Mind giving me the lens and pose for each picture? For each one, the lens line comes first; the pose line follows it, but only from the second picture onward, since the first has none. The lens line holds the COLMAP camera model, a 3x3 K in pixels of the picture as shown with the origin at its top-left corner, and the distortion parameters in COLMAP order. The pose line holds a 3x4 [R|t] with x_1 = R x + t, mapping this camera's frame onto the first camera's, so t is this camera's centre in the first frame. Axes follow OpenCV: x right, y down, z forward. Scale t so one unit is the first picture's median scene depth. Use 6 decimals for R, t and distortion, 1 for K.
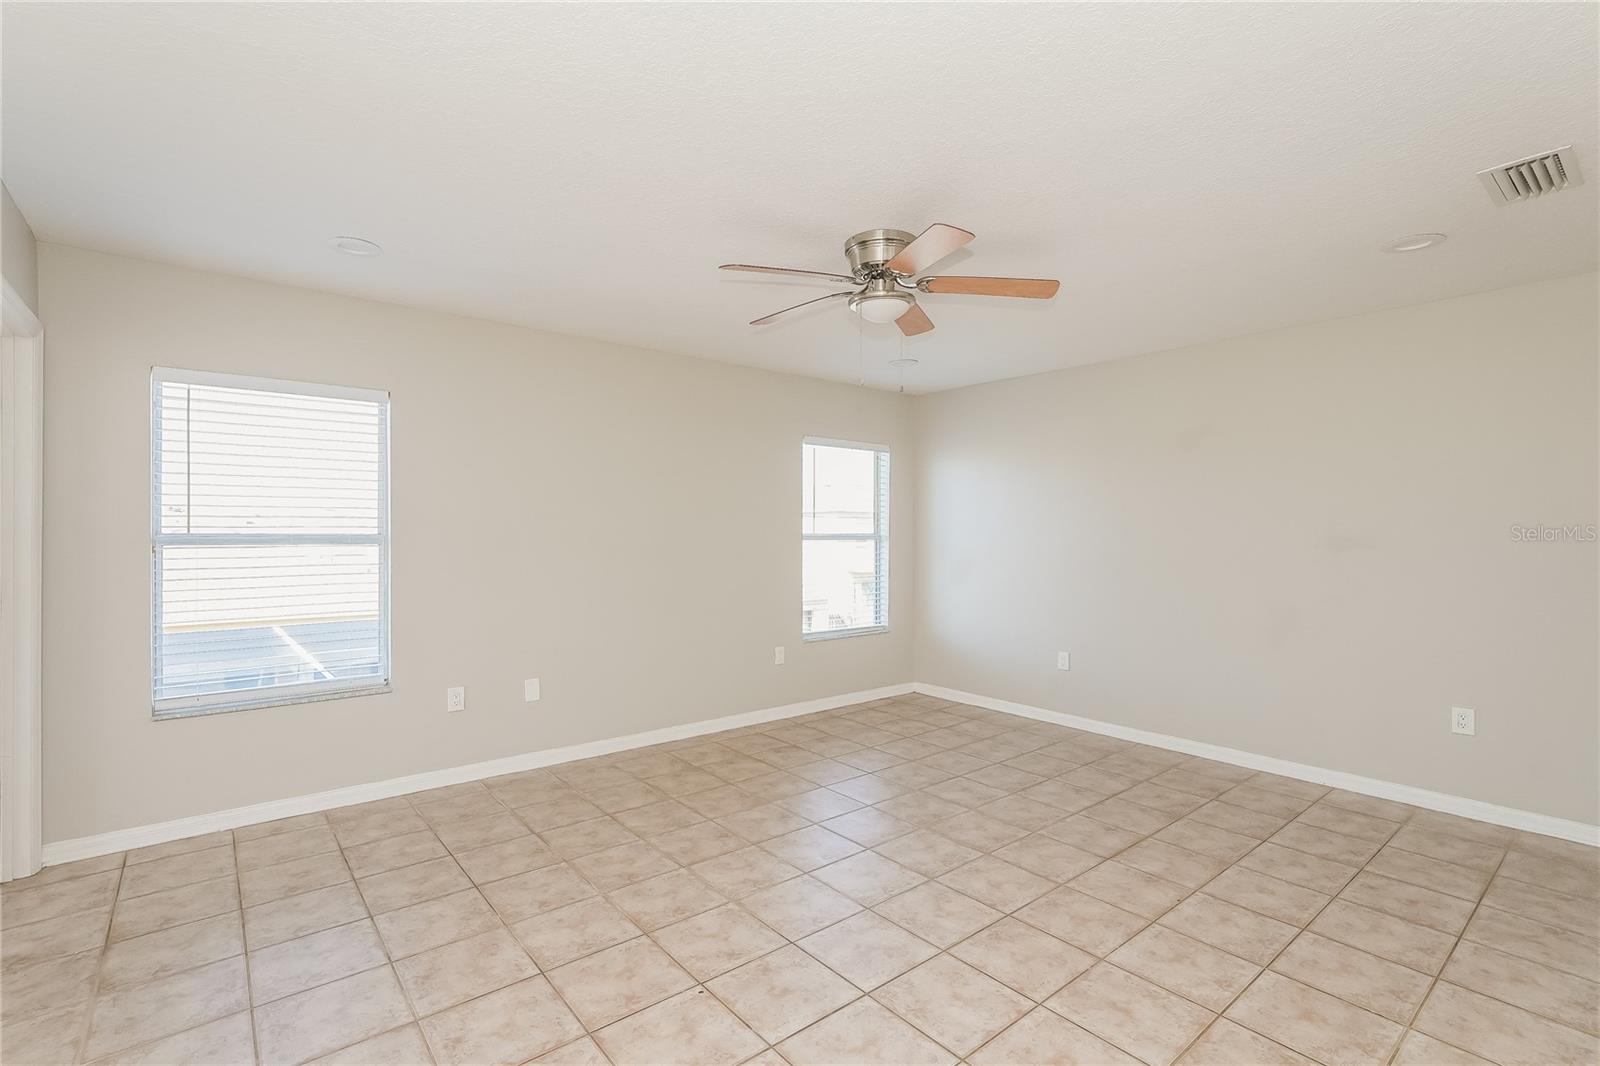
lens RADIAL K [[721.6, 0, 807.0], [0, 721.6, 533.1], [0, 0, 1]] dist [0.001364, 0.001160]
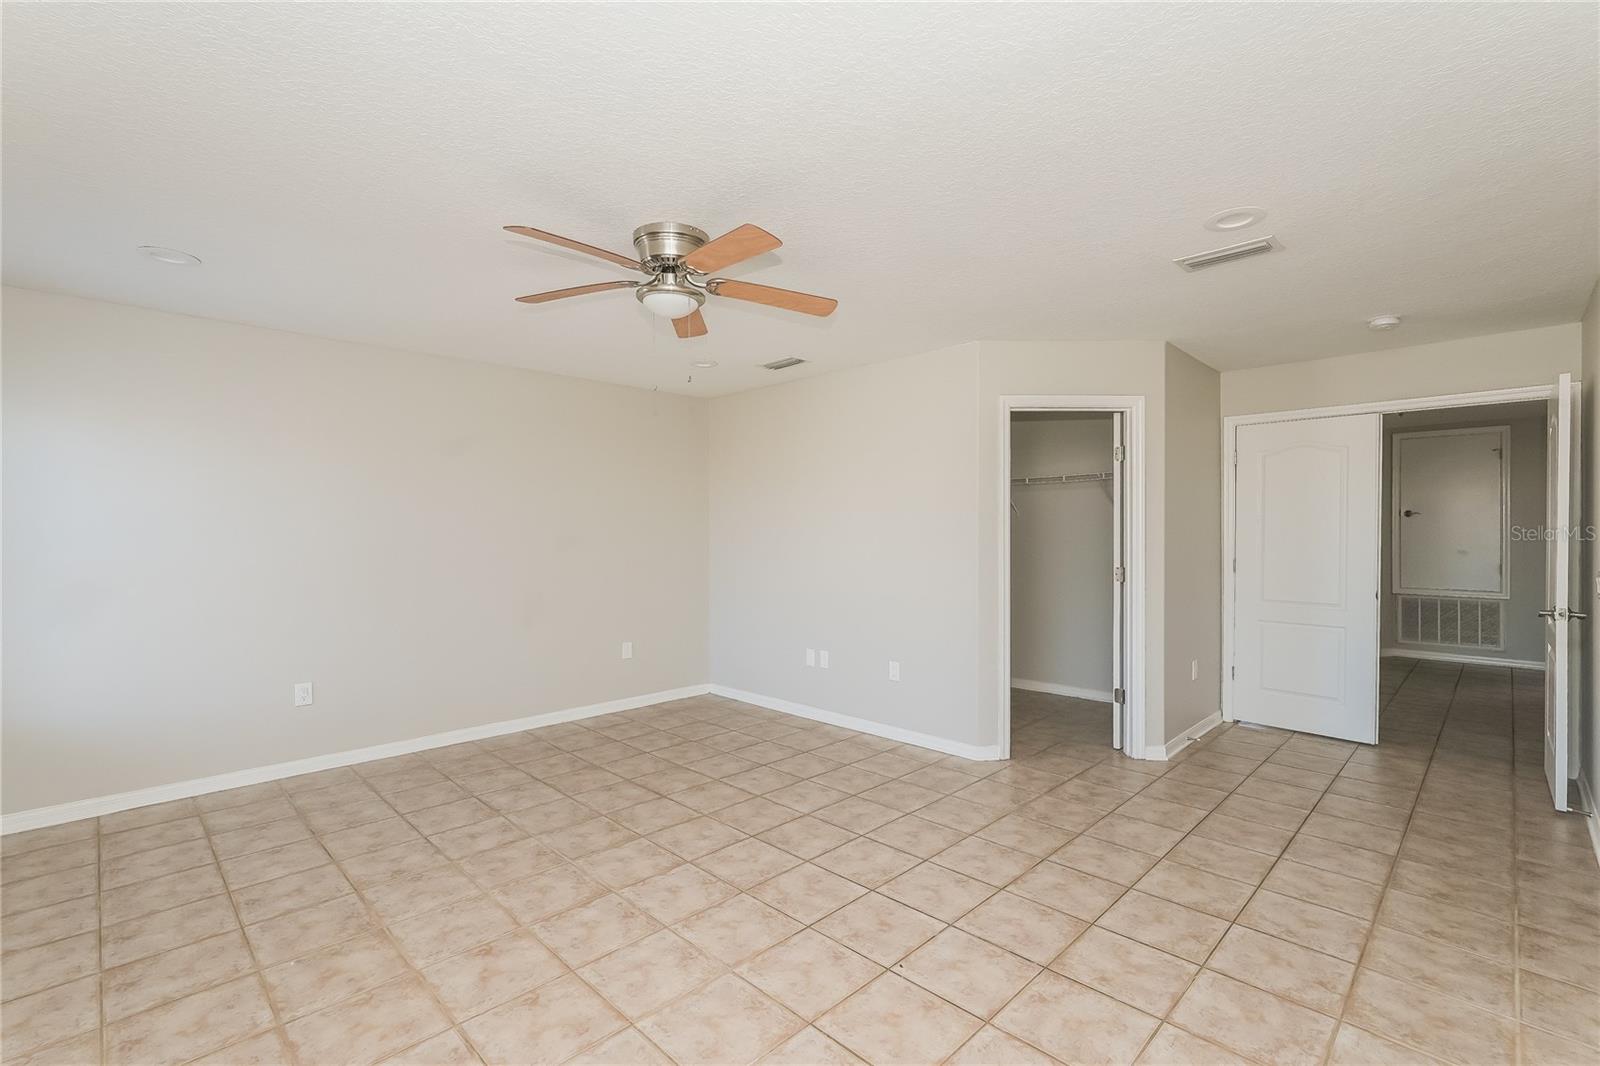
lens RADIAL K [[721.6, 0, 807.0], [0, 721.6, 533.1], [0, 0, 1]] dist [0.001364, 0.001160]
pose [[-0.094271, 0.000327, 0.995546, -0.759228], [0.003679, 0.999993, 0.000020, 0.001744], [-0.995540, 0.003664, -0.094272, 0.792188]]
